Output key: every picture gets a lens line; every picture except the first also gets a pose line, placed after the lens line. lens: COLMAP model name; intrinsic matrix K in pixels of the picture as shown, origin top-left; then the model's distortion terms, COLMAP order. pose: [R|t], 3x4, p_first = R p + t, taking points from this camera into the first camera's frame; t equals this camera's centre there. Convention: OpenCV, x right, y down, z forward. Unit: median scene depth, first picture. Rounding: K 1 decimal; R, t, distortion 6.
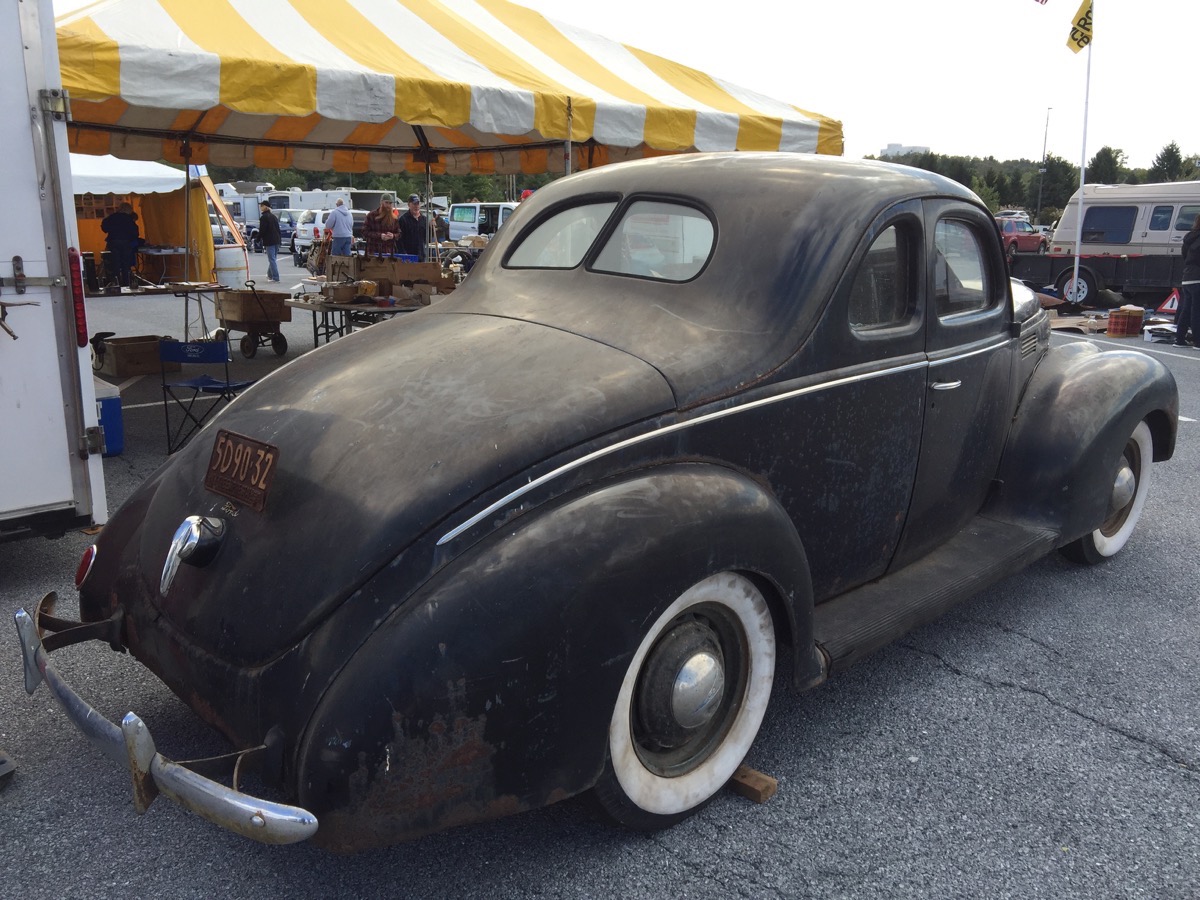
lens RADIAL K [[1010.5, 0, 605.1], [0, 1010.5, 454.4], [0, 0, 1]] dist [0.019348, -0.011031]
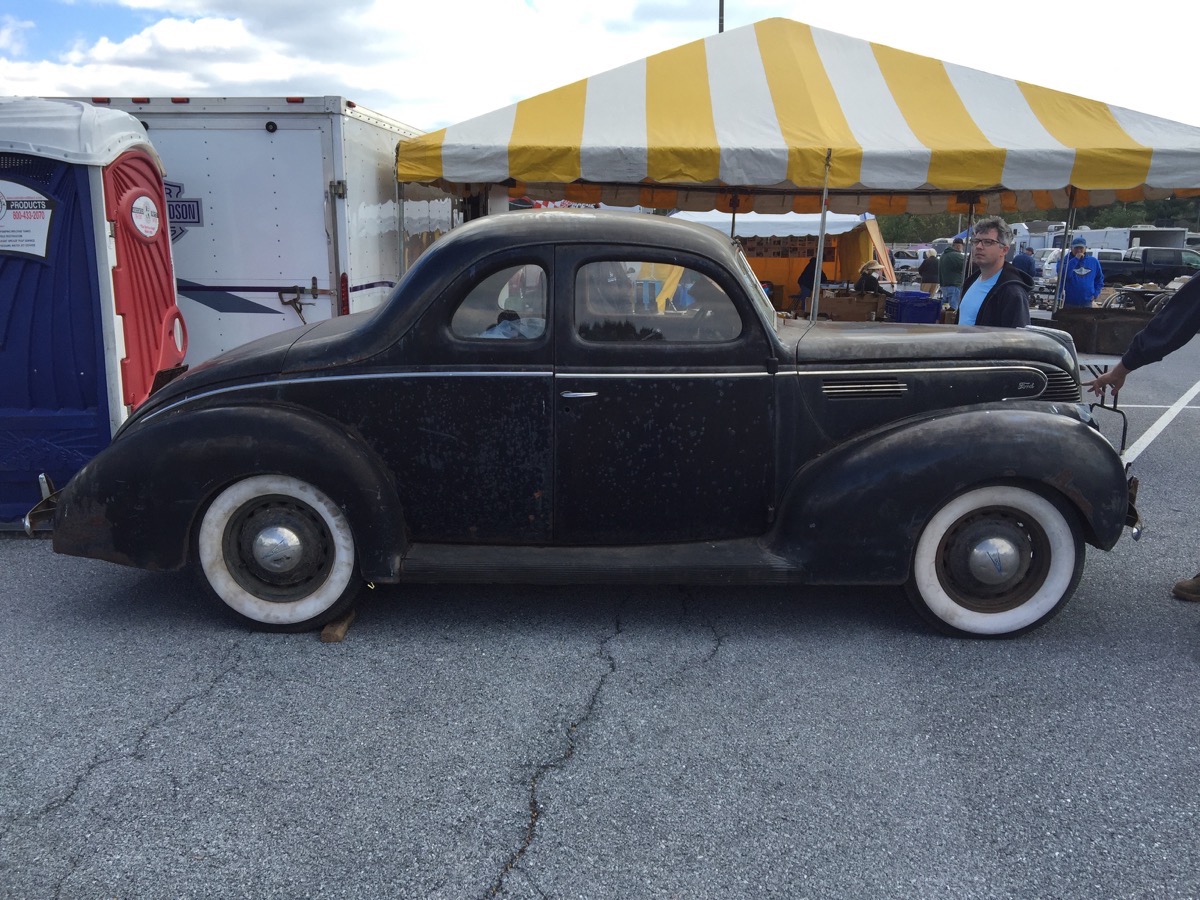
lens RADIAL K [[1010.5, 0, 598.7], [0, 1010.5, 448.9], [0, 0, 1]] dist [0.019348, -0.011031]
pose [[0.705611, 0.139577, -0.694717, 0.761790], [-0.168351, 0.985358, 0.026979, -0.025688], [0.688310, 0.097919, 0.718777, 0.090855]]
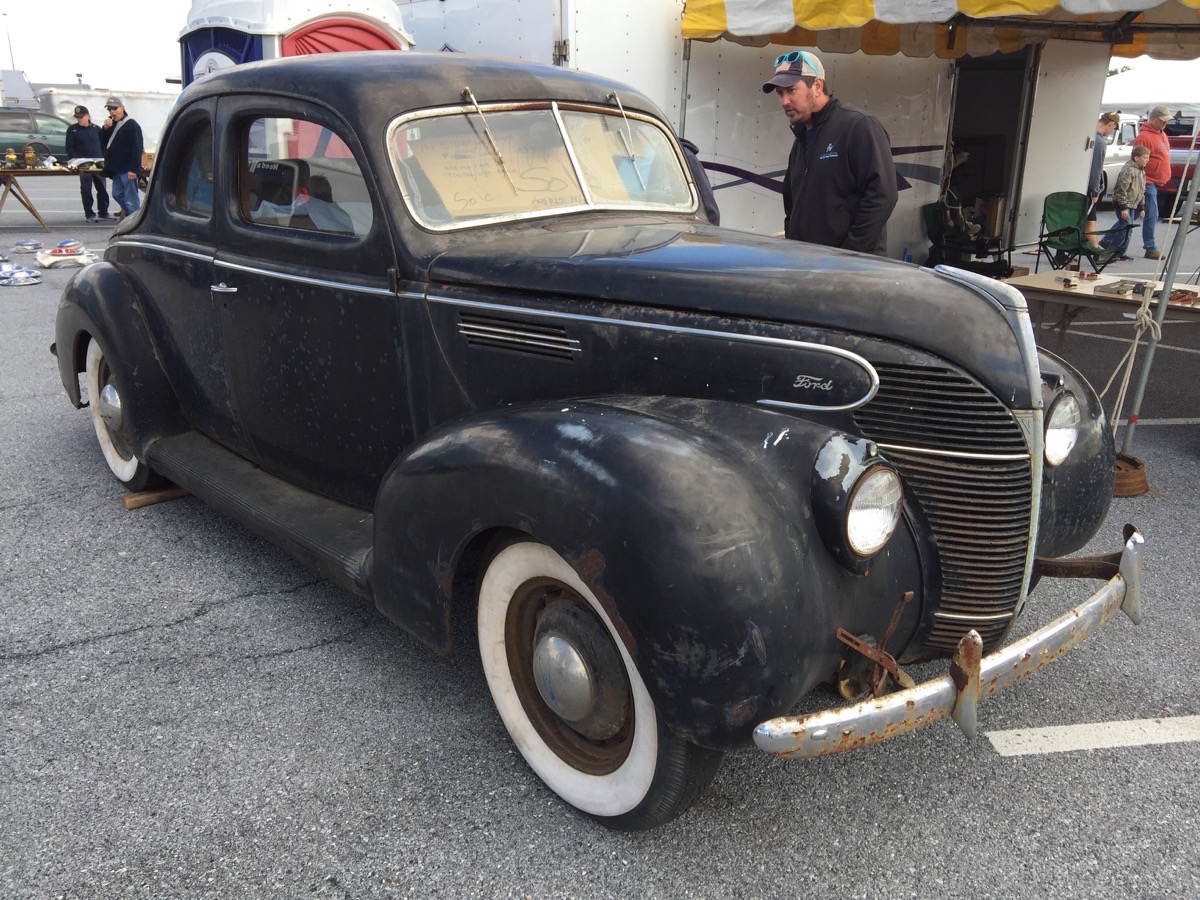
lens RADIAL K [[1010.5, 0, 597.3], [0, 1010.5, 445.4], [0, 0, 1]] dist [0.019348, -0.011031]
pose [[-0.022494, 0.298265, -0.954218, 0.827334], [-0.244027, 0.923952, 0.294558, -0.192930], [0.969507, 0.239481, 0.052001, 0.839599]]
